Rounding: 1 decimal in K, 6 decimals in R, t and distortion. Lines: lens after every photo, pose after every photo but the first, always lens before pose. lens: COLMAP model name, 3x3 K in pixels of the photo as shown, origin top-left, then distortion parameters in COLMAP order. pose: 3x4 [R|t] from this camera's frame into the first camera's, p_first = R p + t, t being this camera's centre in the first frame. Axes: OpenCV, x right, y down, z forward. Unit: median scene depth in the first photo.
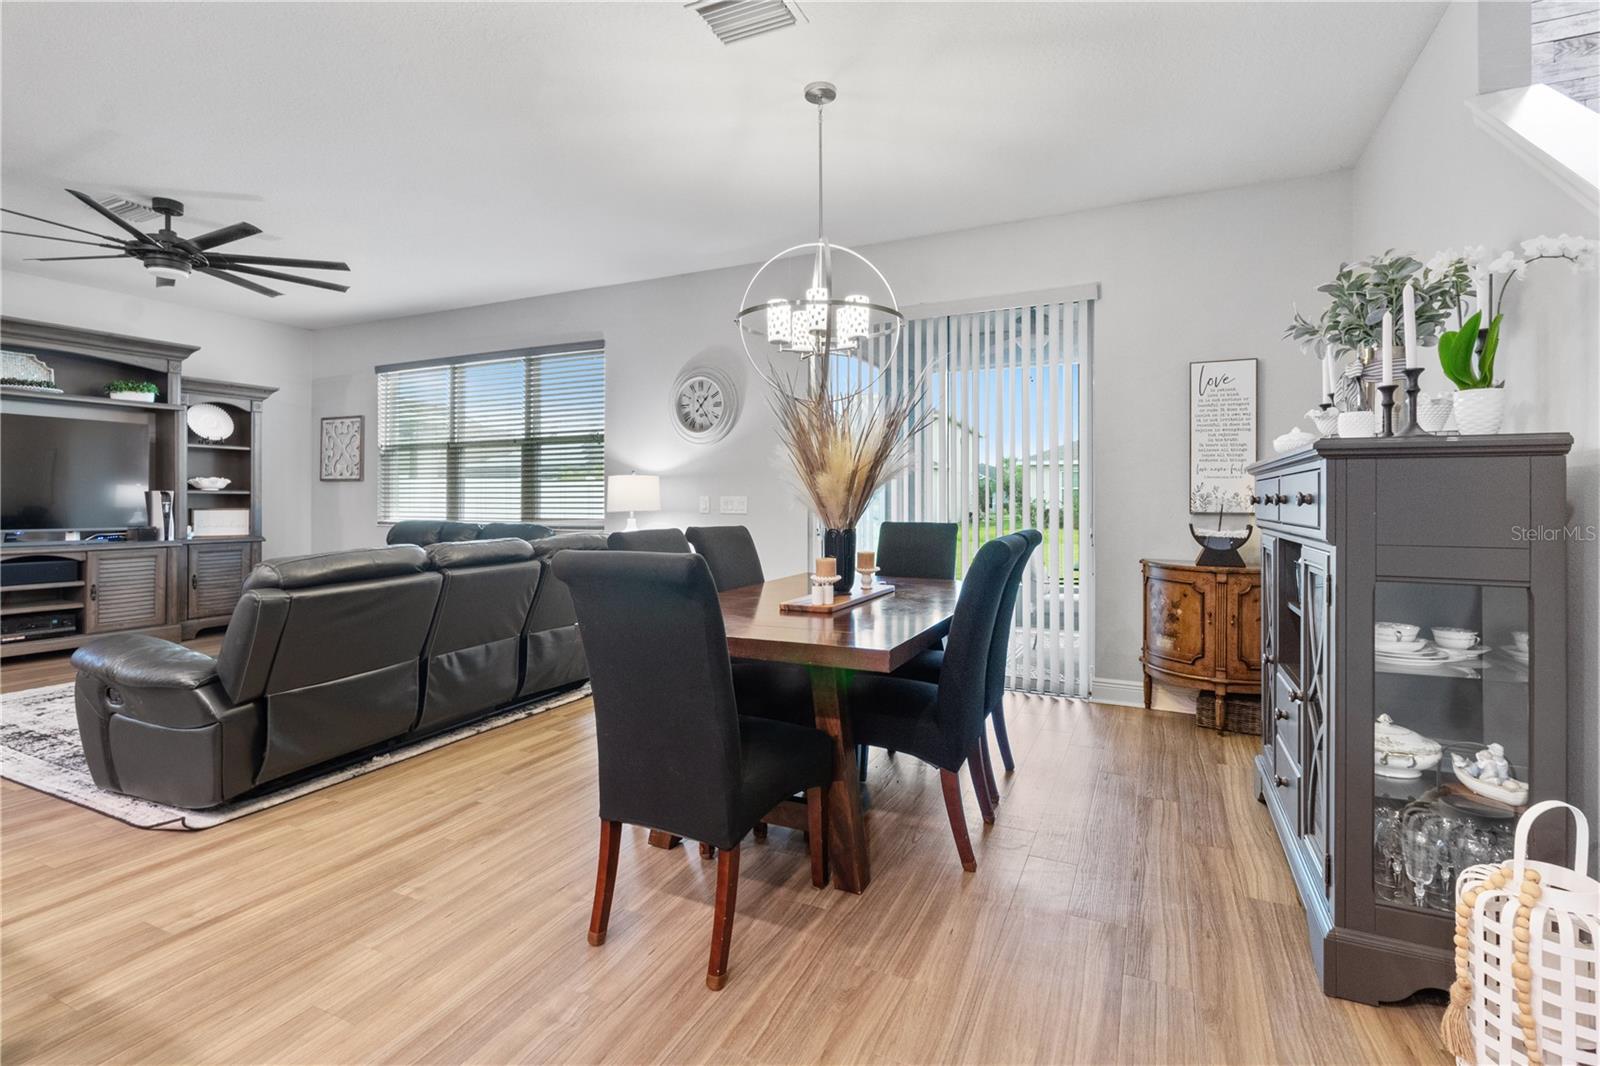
lens RADIAL K [[754.1, 0, 817.0], [0, 754.1, 498.6], [0, 0, 1]] dist [0.000588, -0.000080]
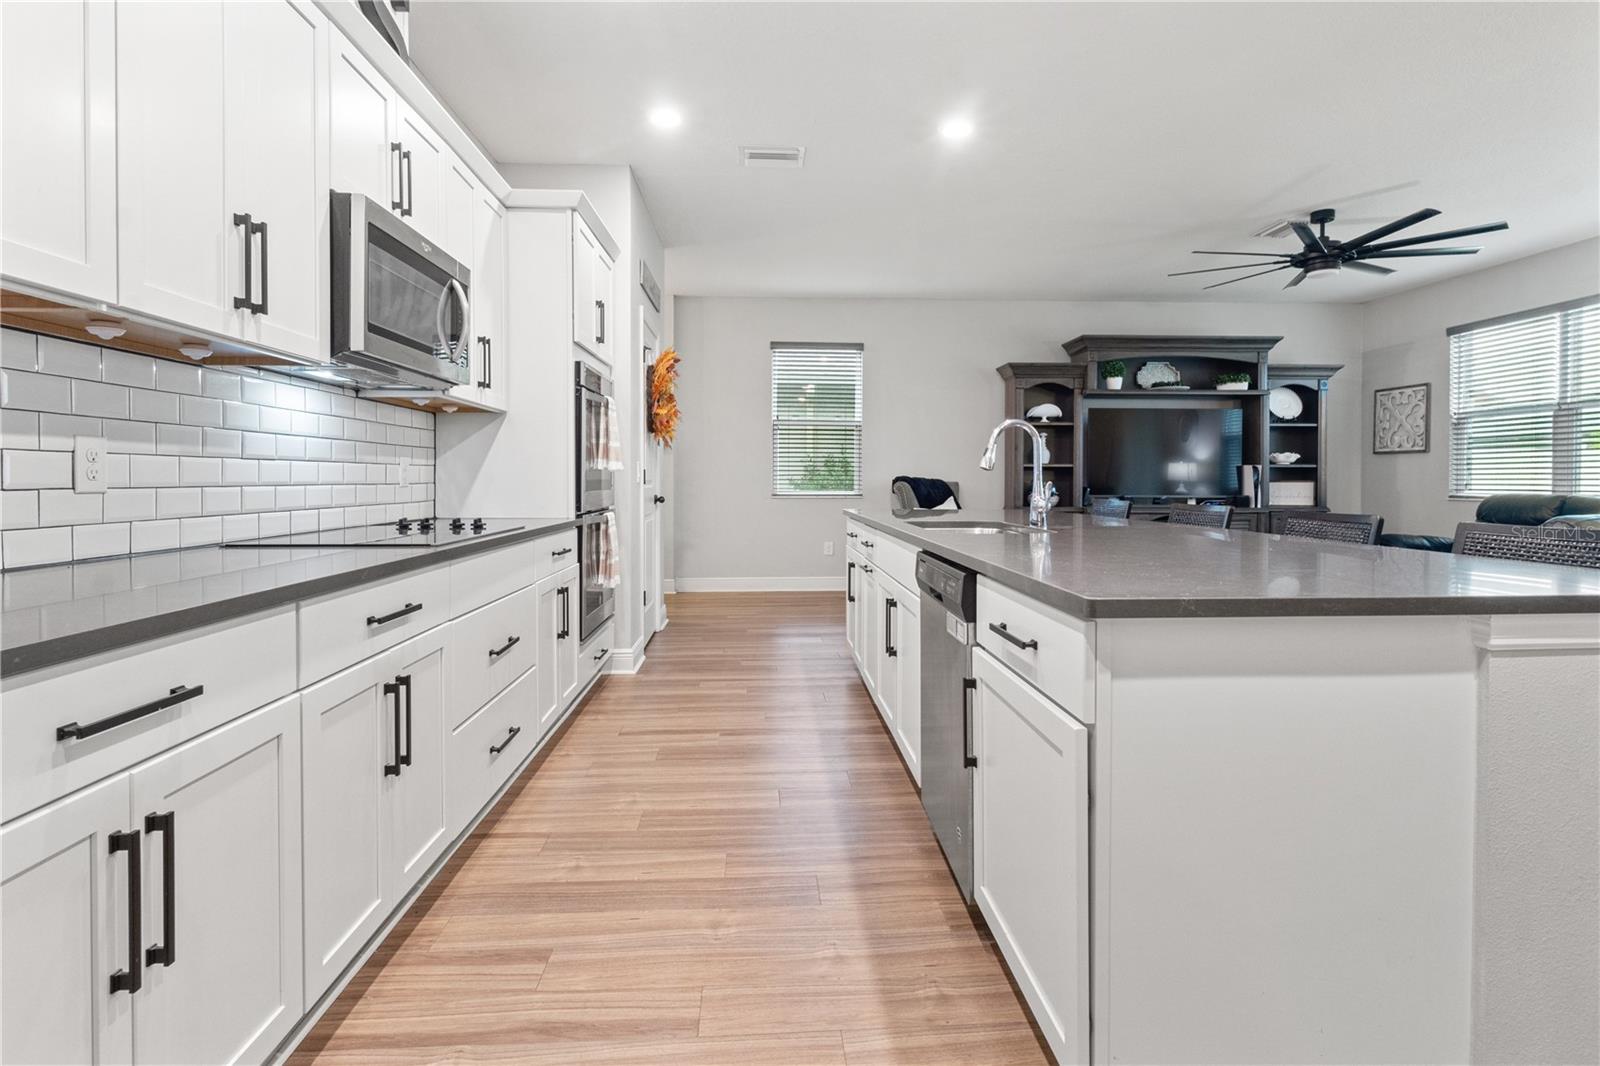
lens RADIAL K [[794.0, 0, 793.3], [0, 794.0, 490.3], [0, 0, 1]] dist [0.001449, -0.000295]
pose [[0.468618, 0.008570, -0.883359, -0.111233], [0.004254, 0.999919, 0.011958, 0.011229], [0.883391, -0.009362, 0.468544, -0.206327]]
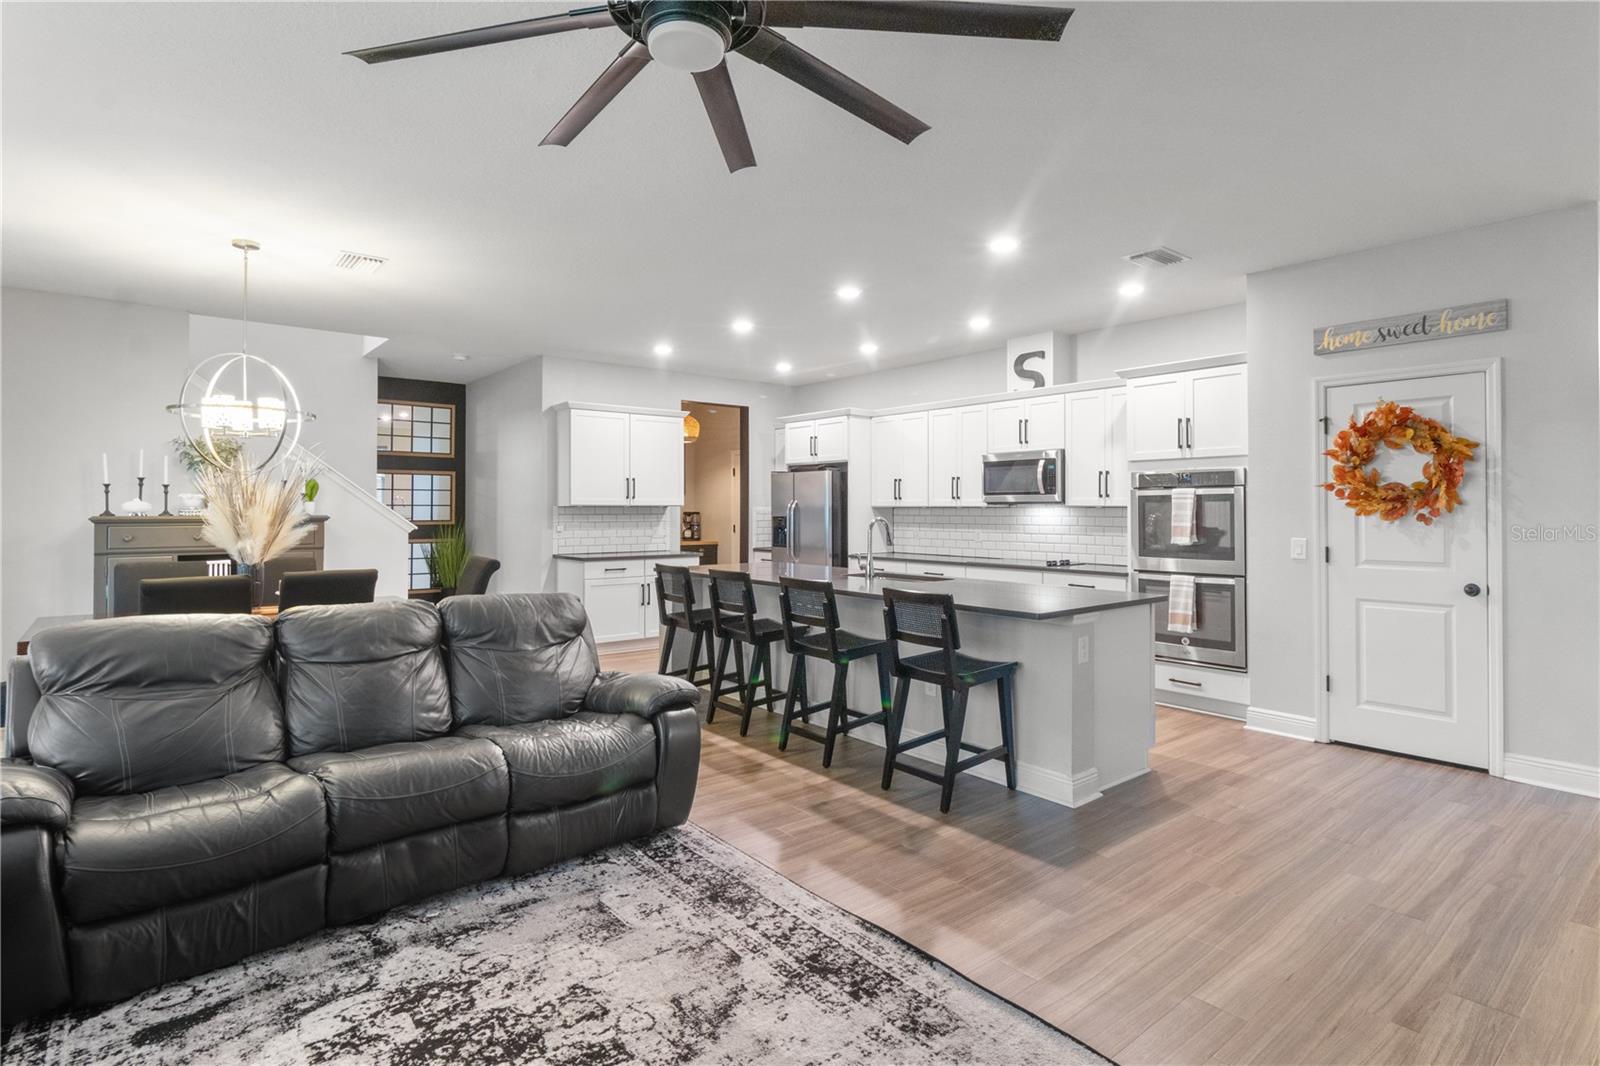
lens RADIAL K [[794.0, 0, 784.1], [0, 794.0, 495.6], [0, 0, 1]] dist [0.001449, -0.000295]
pose [[-0.893023, 0.003393, 0.449999, -0.775940], [-0.005568, 0.999812, -0.018587, -0.032958], [-0.449978, -0.019104, -0.892836, 0.961751]]
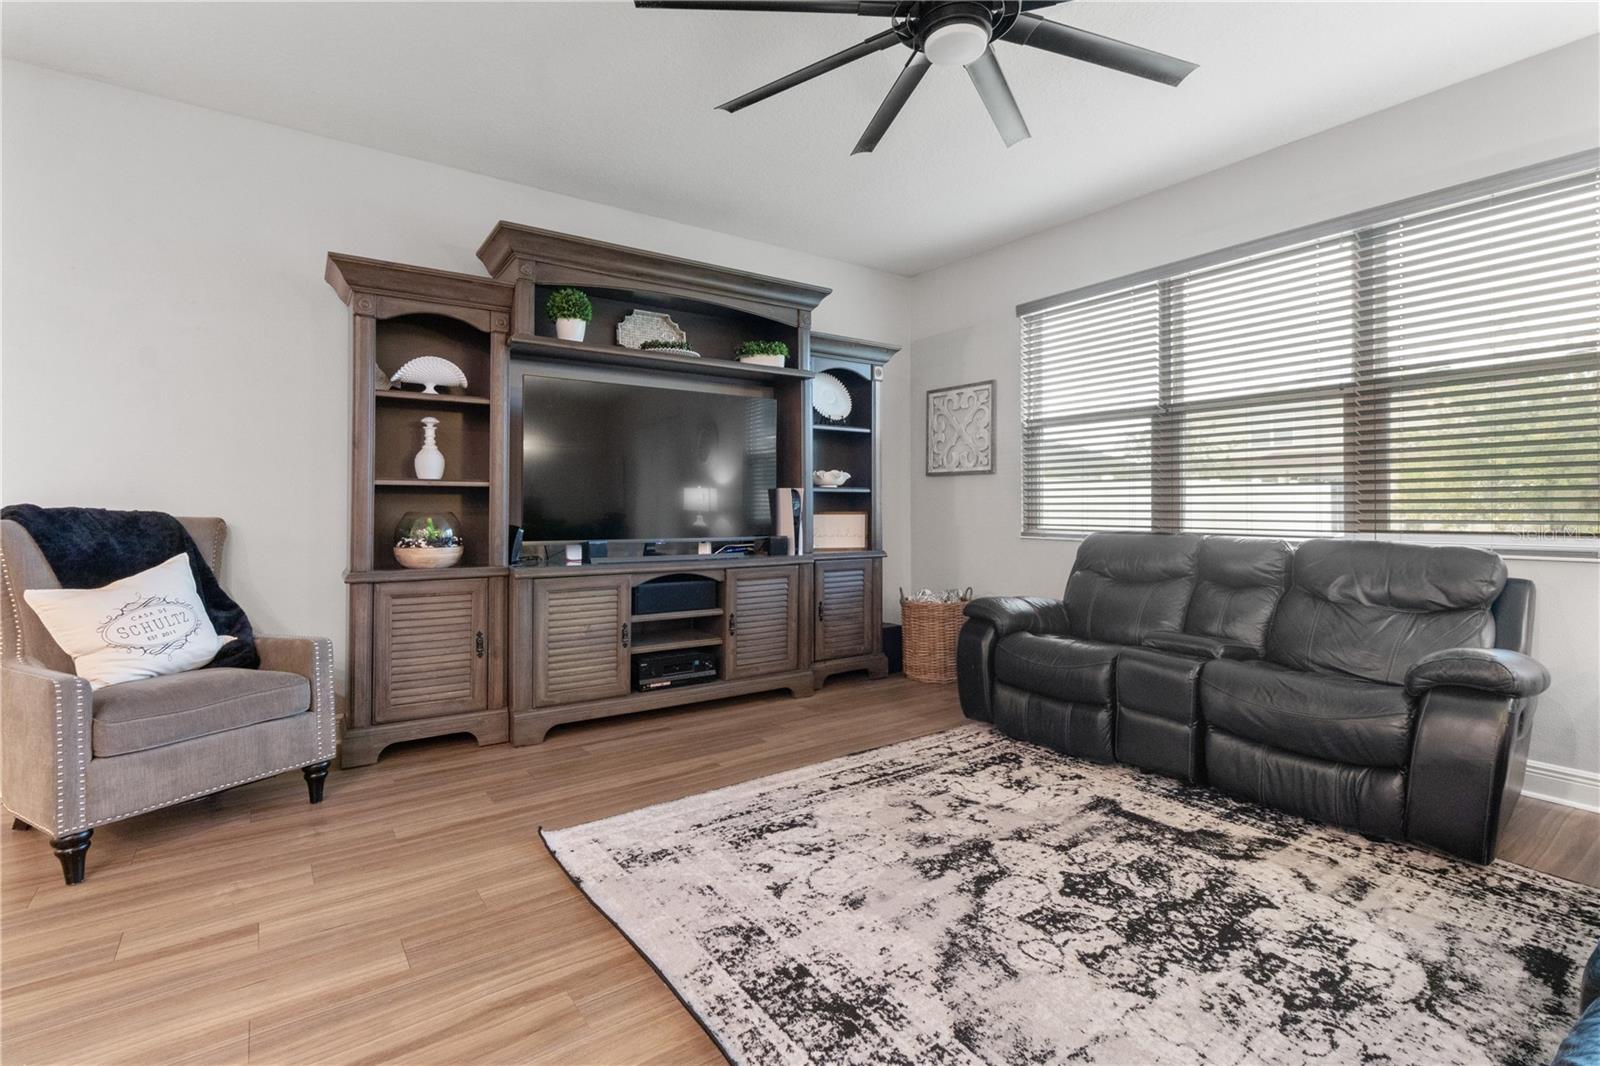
lens RADIAL K [[754.1, 0, 791.1], [0, 754.1, 506.9], [0, 0, 1]] dist [0.000588, -0.000080]
pose [[0.866158, -0.003222, -0.499760, -0.493975], [0.003970, 0.999992, 0.000435, 0.007956], [0.499754, -0.002361, 0.866164, 0.355842]]
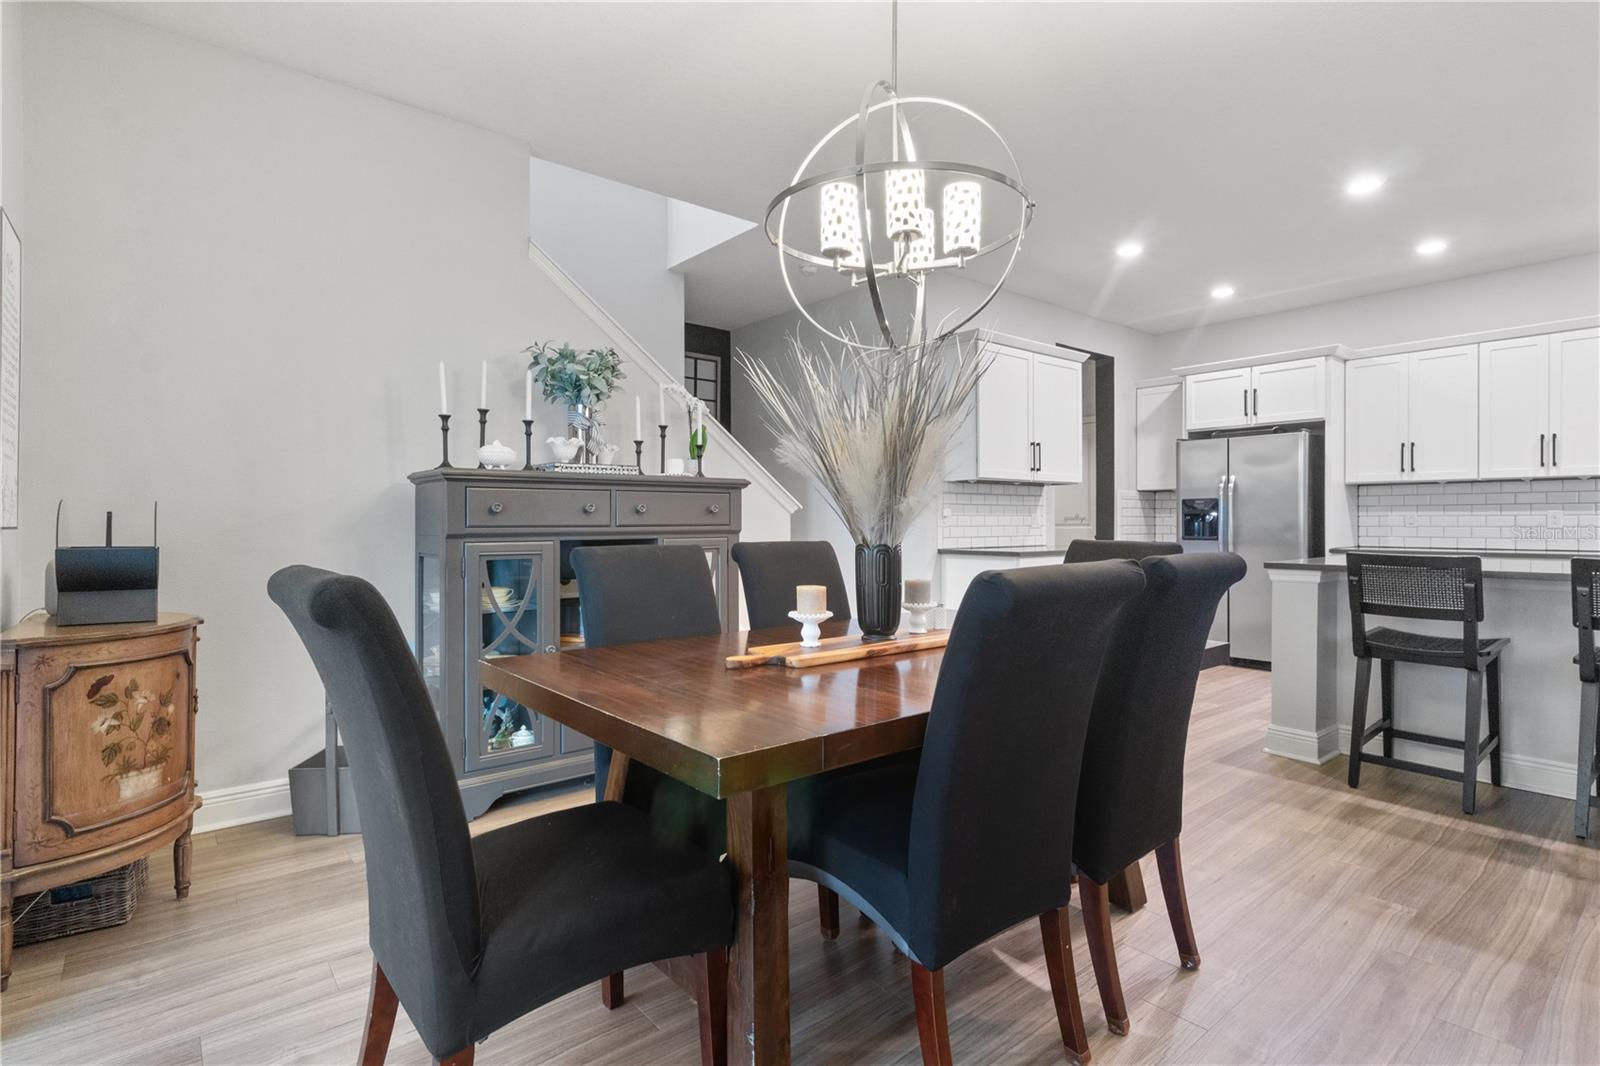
lens RADIAL K [[794.0, 0, 803.2], [0, 794.0, 519.0], [0, 0, 1]] dist [0.001449, -0.000295]
pose [[-0.900332, -0.000944, 0.435203, -0.115832], [-0.003094, 0.999986, -0.004233, 0.010935], [-0.435193, -0.005158, -0.900323, 0.866361]]
